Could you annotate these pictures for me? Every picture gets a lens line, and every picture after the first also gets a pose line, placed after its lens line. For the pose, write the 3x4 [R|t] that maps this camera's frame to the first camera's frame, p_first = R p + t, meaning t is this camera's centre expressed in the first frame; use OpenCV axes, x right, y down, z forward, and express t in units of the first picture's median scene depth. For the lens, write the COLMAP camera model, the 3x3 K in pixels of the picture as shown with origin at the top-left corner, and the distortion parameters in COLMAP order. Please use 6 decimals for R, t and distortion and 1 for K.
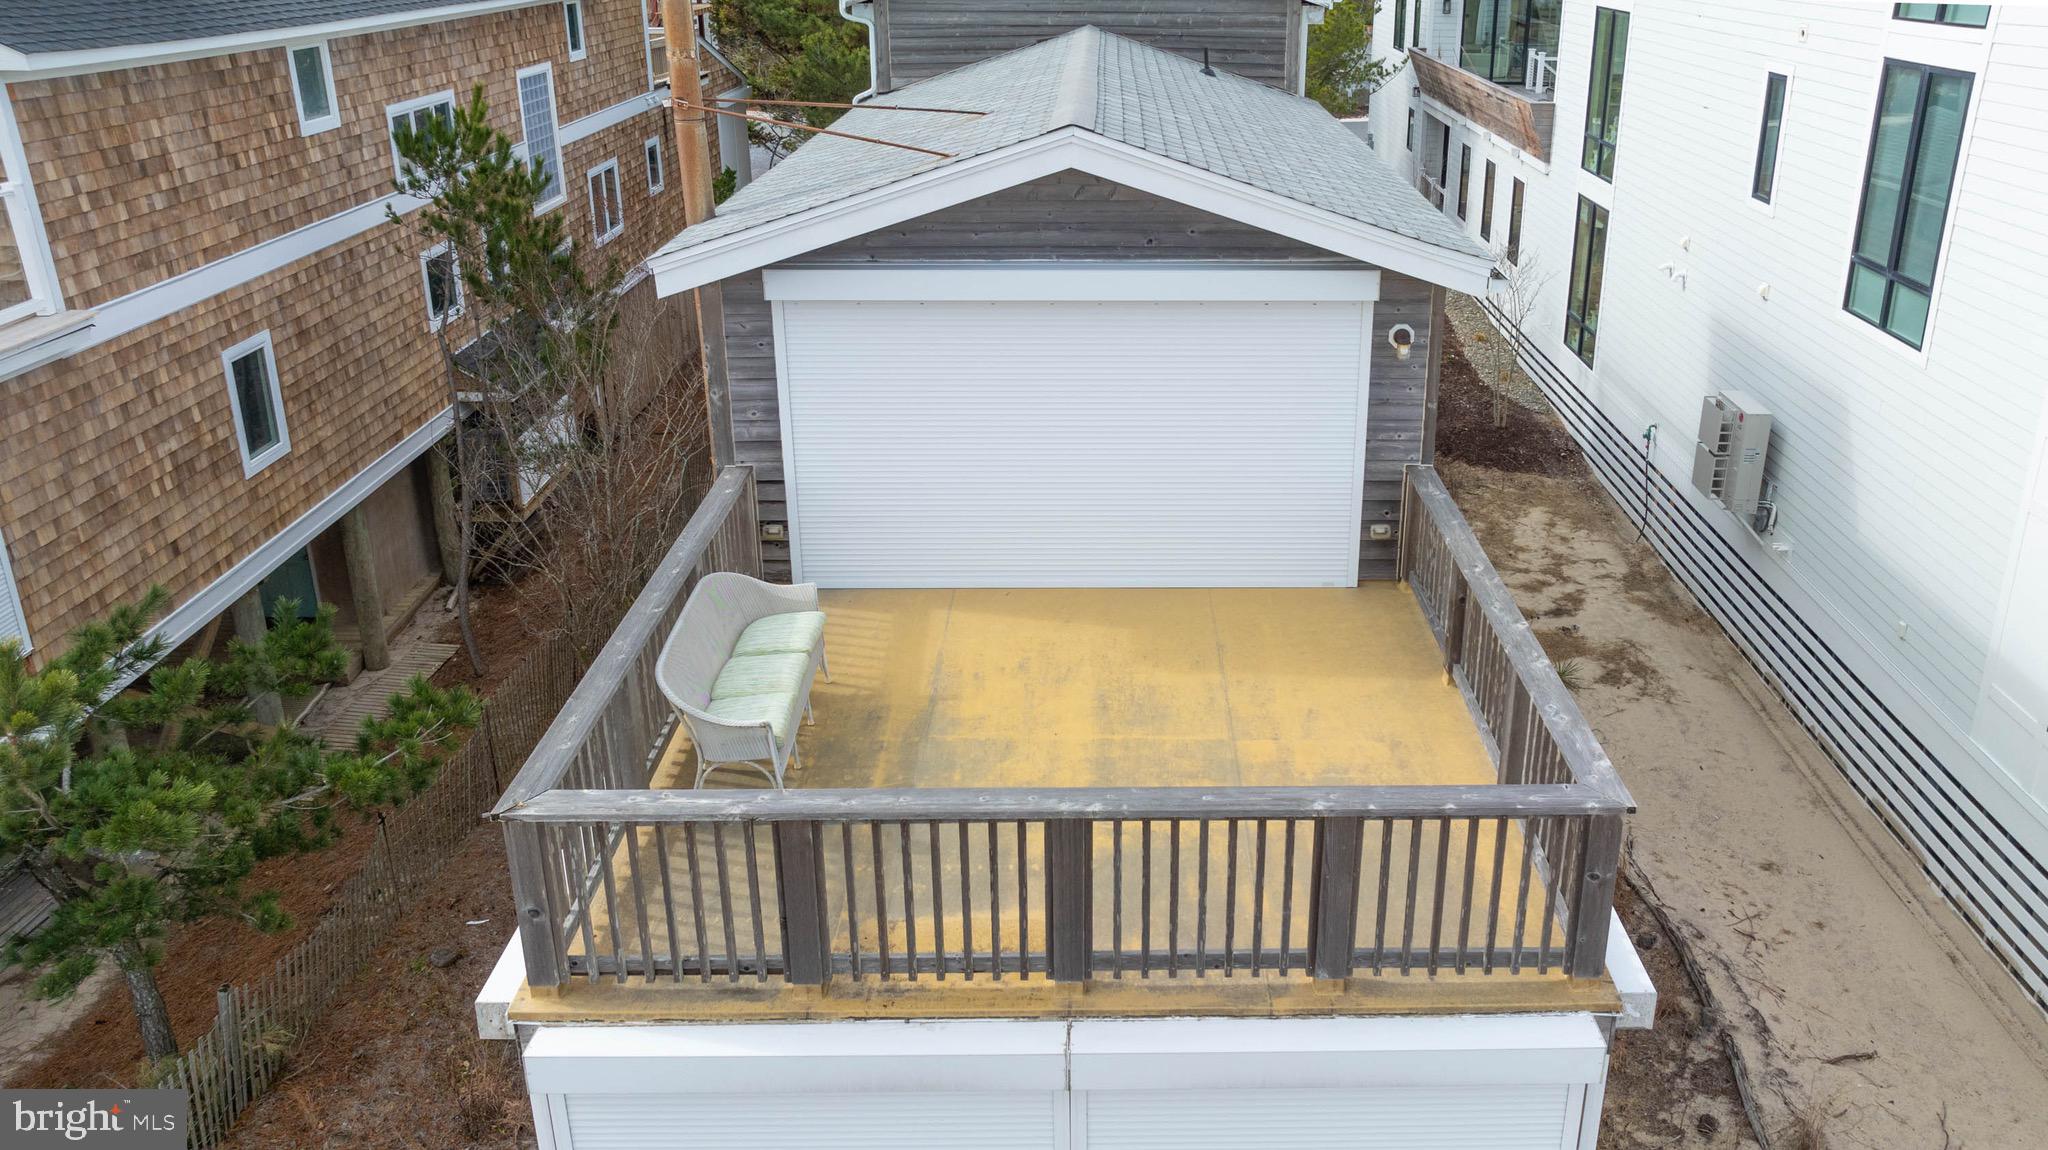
lens RADIAL K [[1486.3, 0, 1131.2], [0, 1486.3, 426.5], [0, 0, 1]] dist [-0.016065, 0.008294]
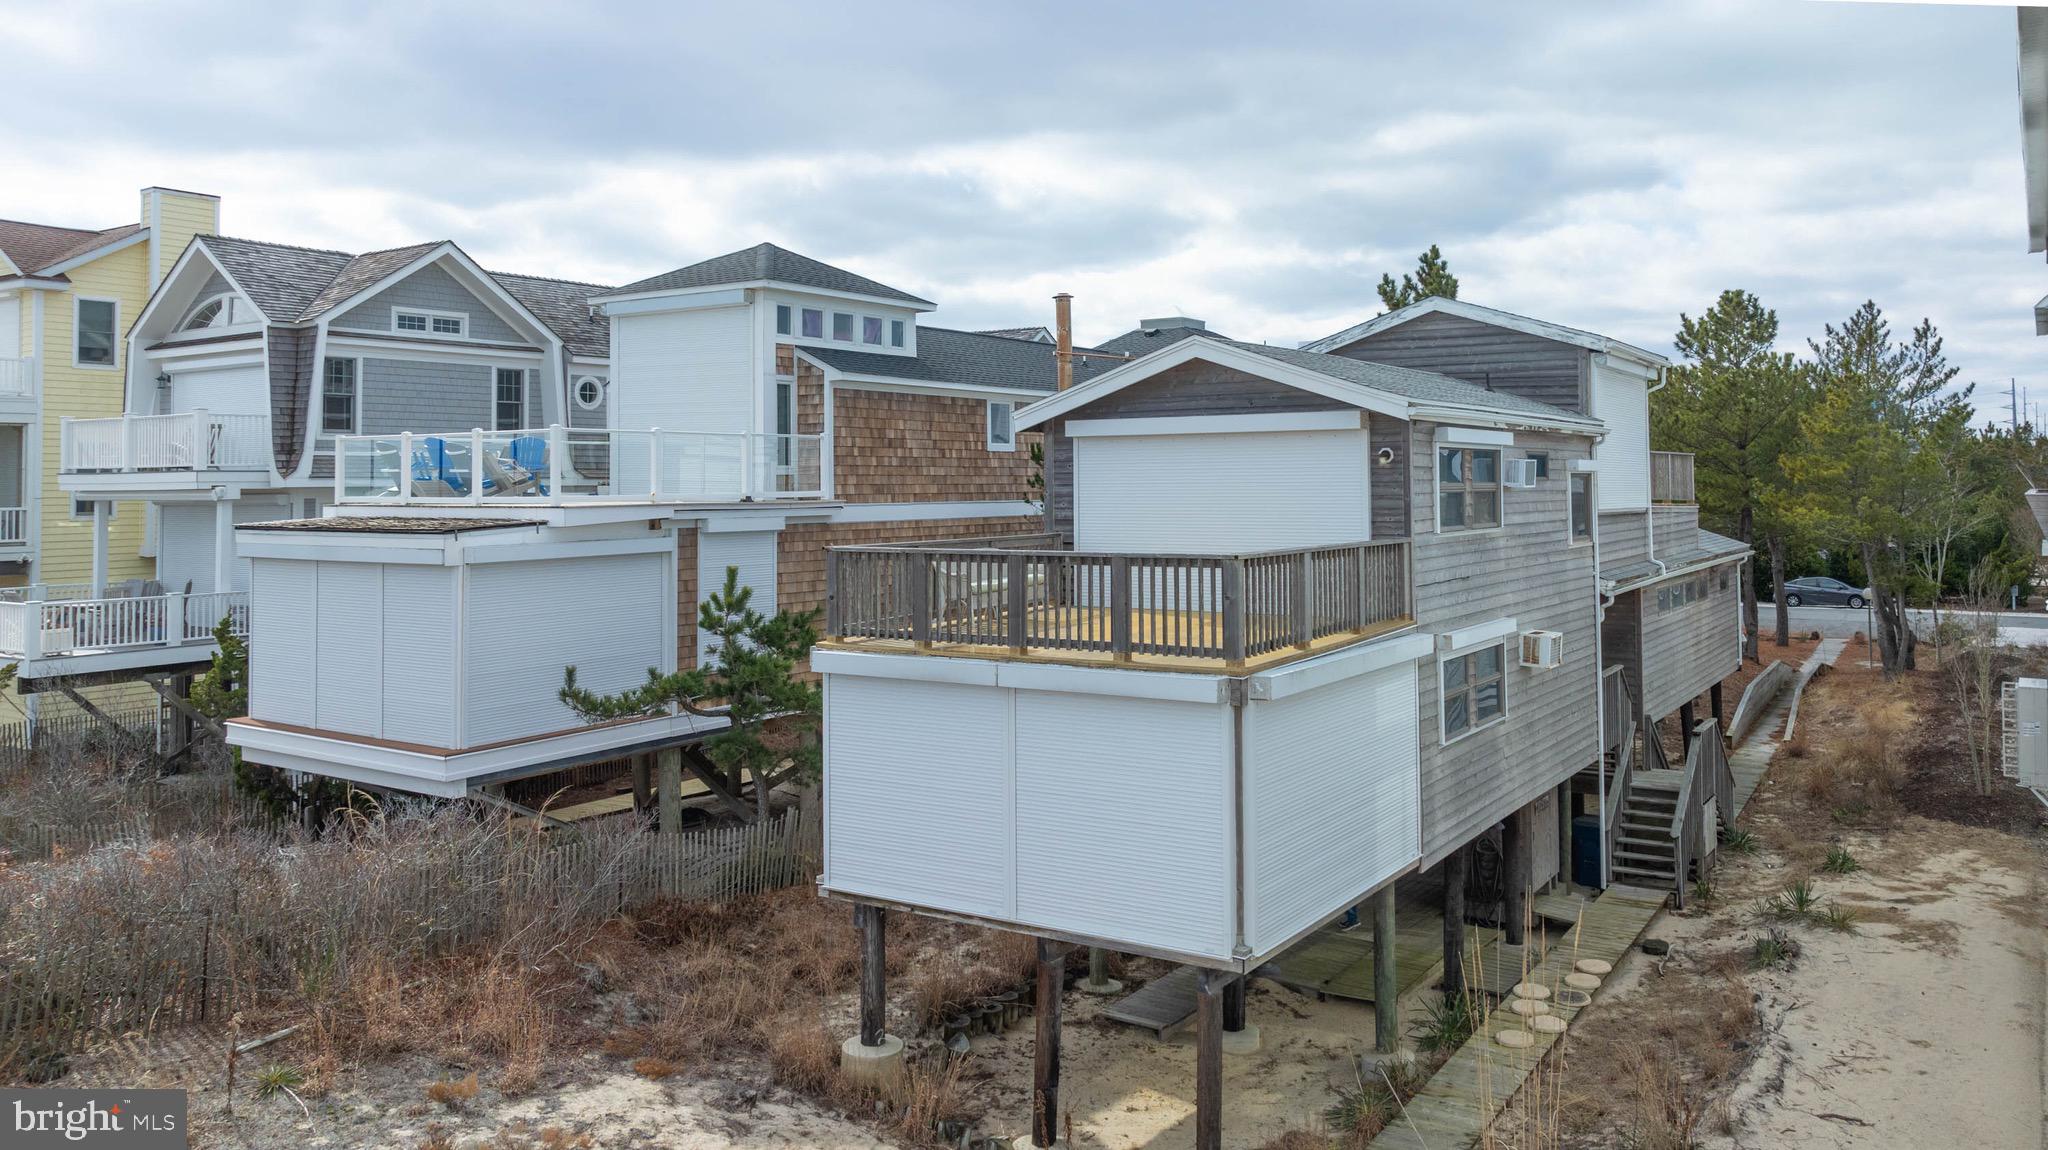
lens RADIAL K [[1486.3, 0, 1131.2], [0, 1486.3, 426.5], [0, 0, 1]] dist [-0.016065, 0.008294]
pose [[0.842630, -0.031588, -0.537565, 0.575876], [-0.165447, 0.934806, -0.314269, 0.330200], [0.512446, 0.353751, 0.782470, -0.316913]]
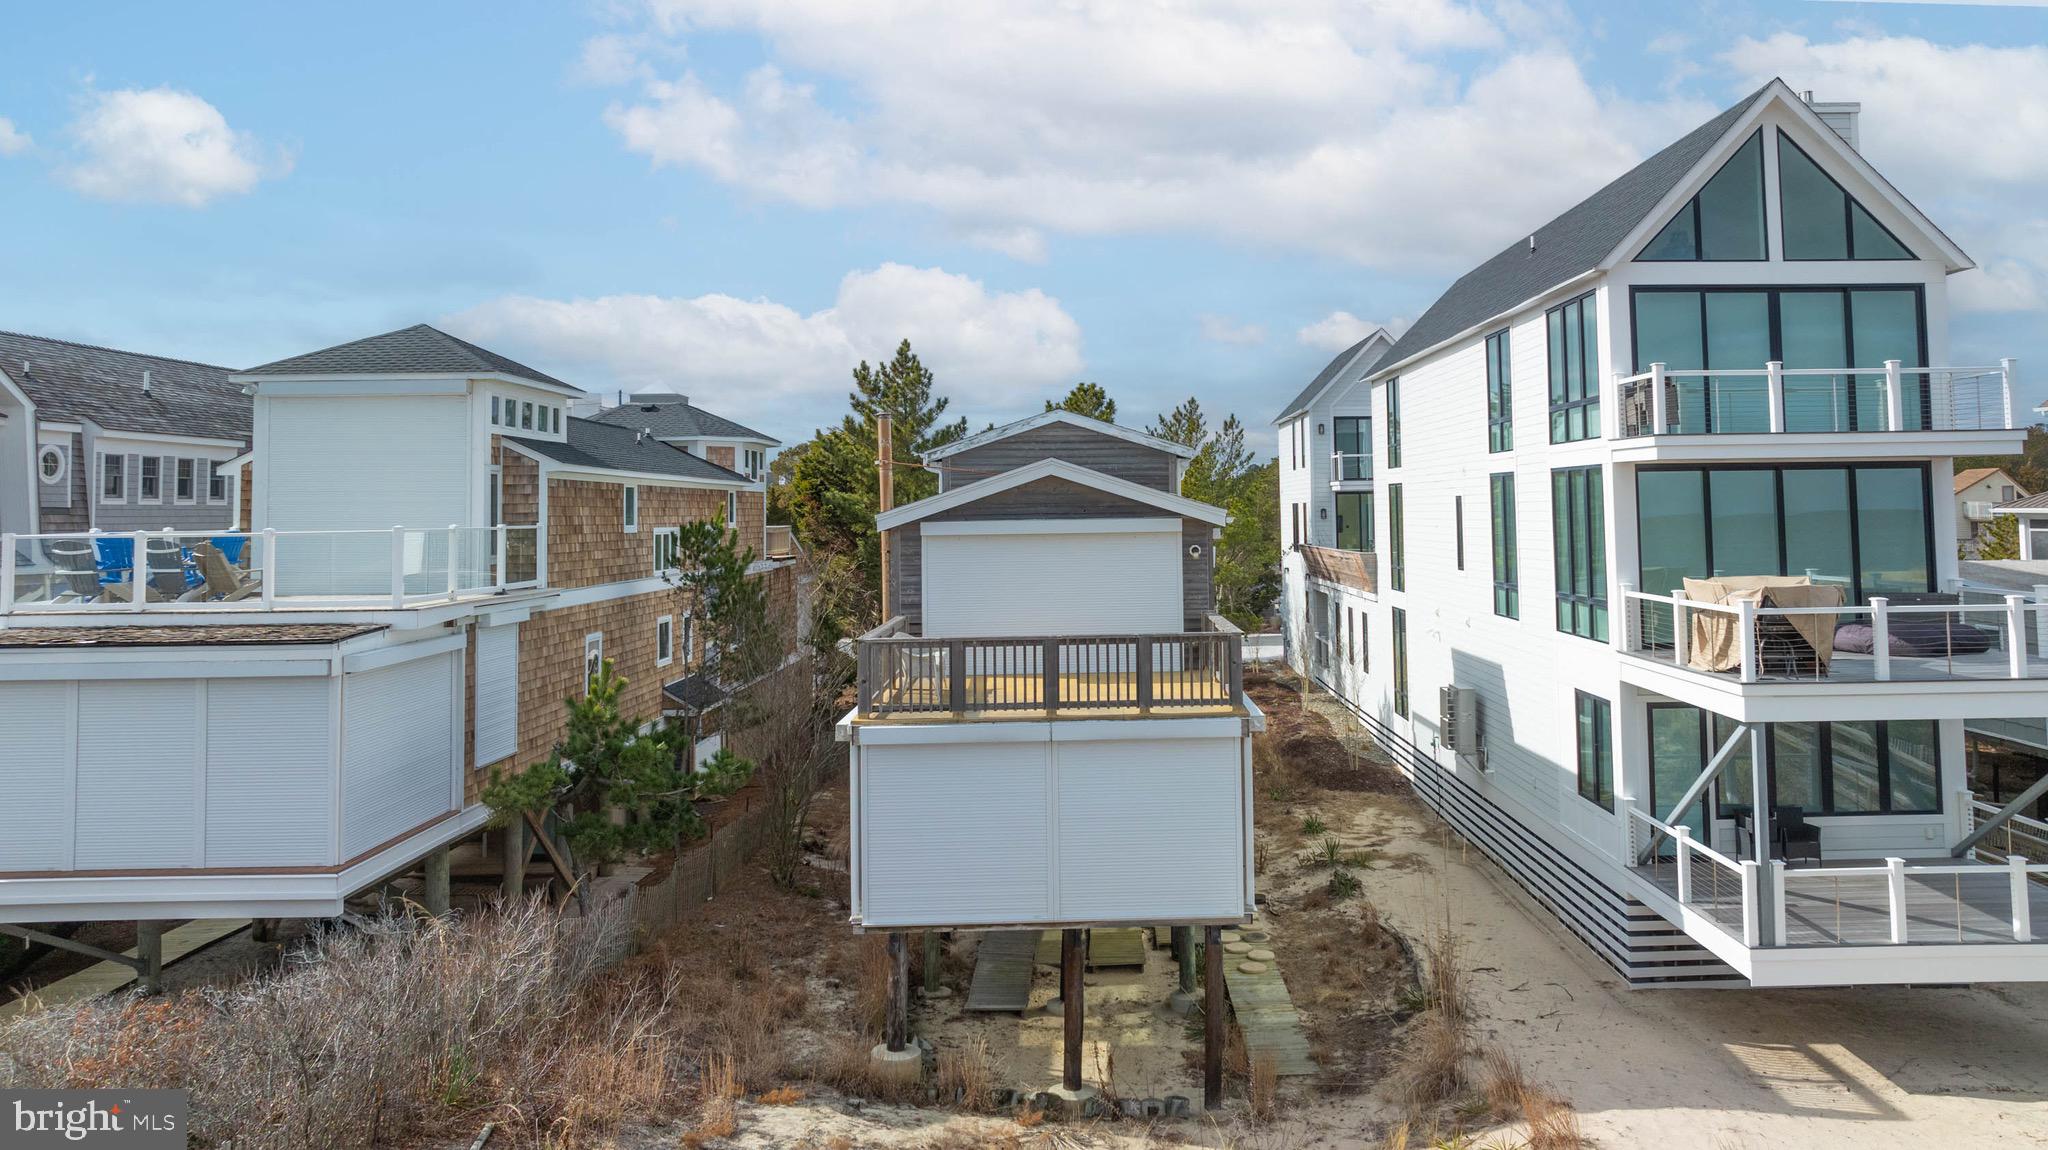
lens RADIAL K [[1486.3, 0, 1131.2], [0, 1486.3, 426.5], [0, 0, 1]] dist [-0.016065, 0.008294]
pose [[0.999643, -0.019401, 0.018346, 0.030867], [0.024919, 0.924642, -0.380021, 0.433544], [-0.009591, 0.380342, 0.924796, -0.817106]]
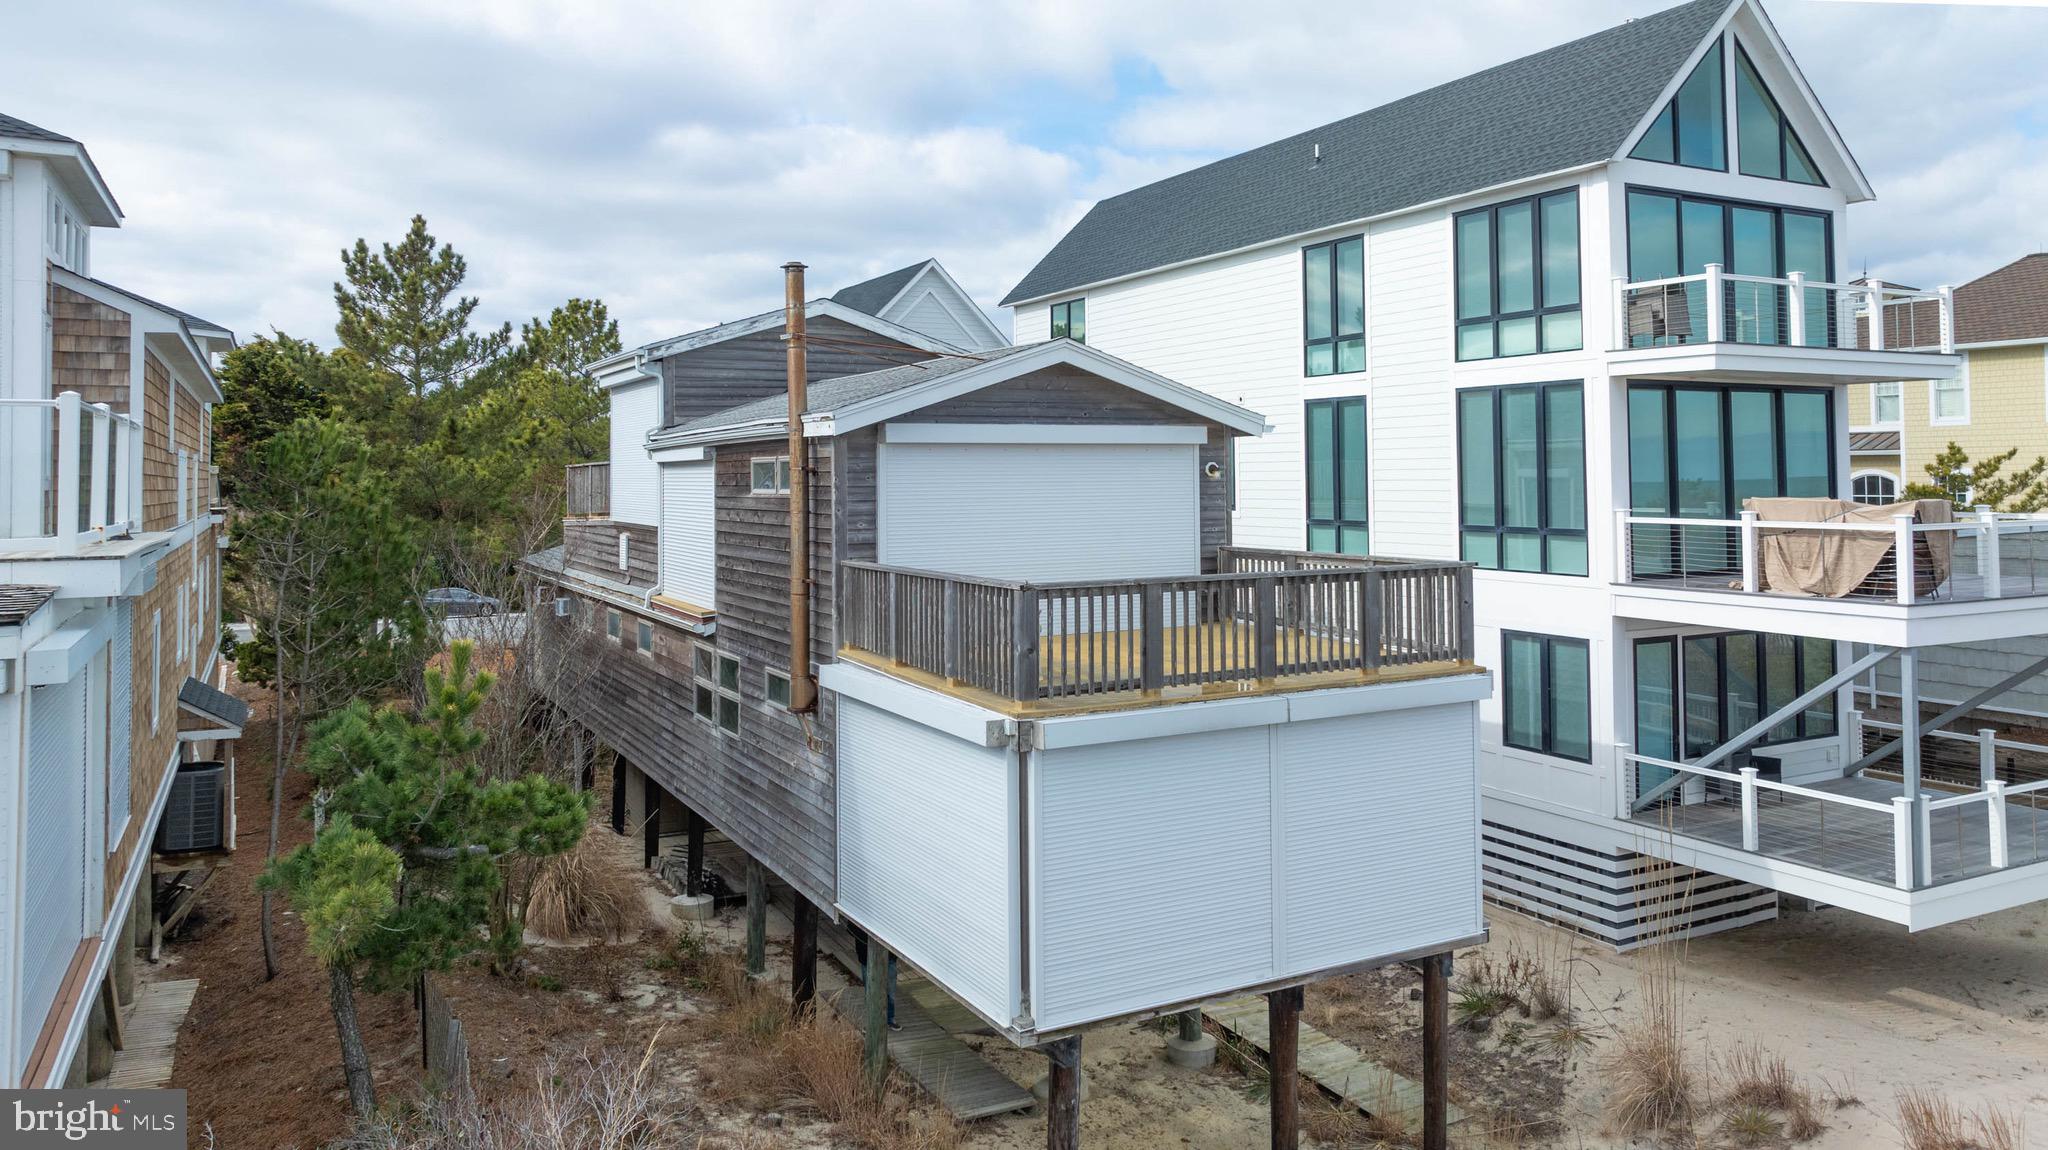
lens RADIAL K [[1486.3, 0, 1131.2], [0, 1486.3, 426.5], [0, 0, 1]] dist [-0.016065, 0.008294]
pose [[0.871884, 0.002342, 0.489707, -0.529739], [0.173251, 0.933842, -0.312926, 0.295389], [-0.458042, 0.357677, 0.813797, -0.285533]]
